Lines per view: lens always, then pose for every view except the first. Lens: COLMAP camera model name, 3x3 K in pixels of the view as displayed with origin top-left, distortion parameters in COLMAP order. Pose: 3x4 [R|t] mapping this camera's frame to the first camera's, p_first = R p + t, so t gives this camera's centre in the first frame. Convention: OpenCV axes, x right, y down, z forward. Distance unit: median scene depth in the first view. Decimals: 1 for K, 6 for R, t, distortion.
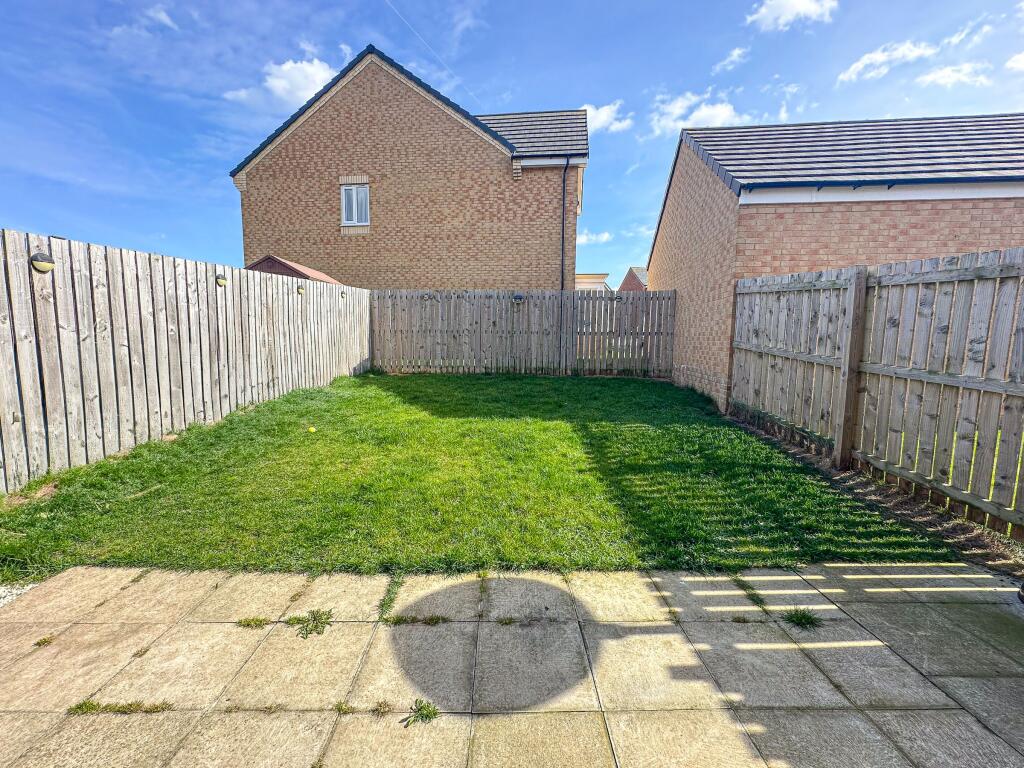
lens RADIAL K [[409.6, 0, 510.7], [0, 409.6, 383.5], [0, 0, 1]] dist [-0.005574, 0.001185]
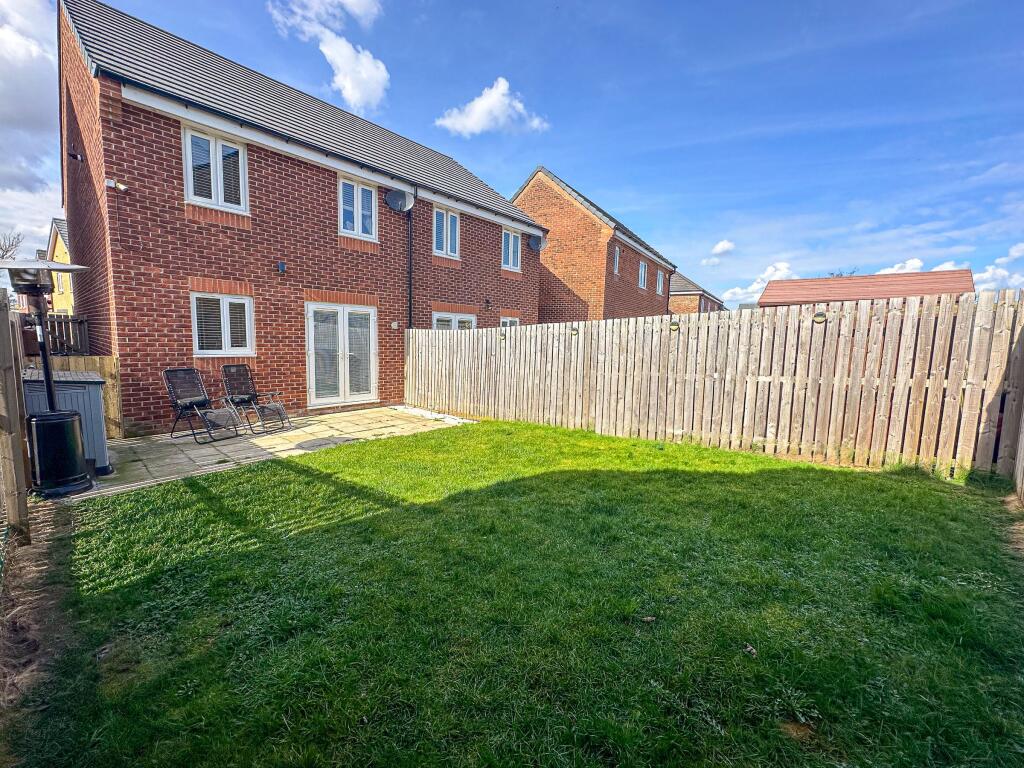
lens RADIAL K [[409.6, 0, 512.5], [0, 409.6, 382.8], [0, 0, 1]] dist [-0.005574, 0.001185]
pose [[-0.654143, 0.053669, -0.754464, 1.285331], [-0.116501, 0.978427, 0.170611, -0.568956], [0.747345, 0.199500, -0.633779, 3.567518]]
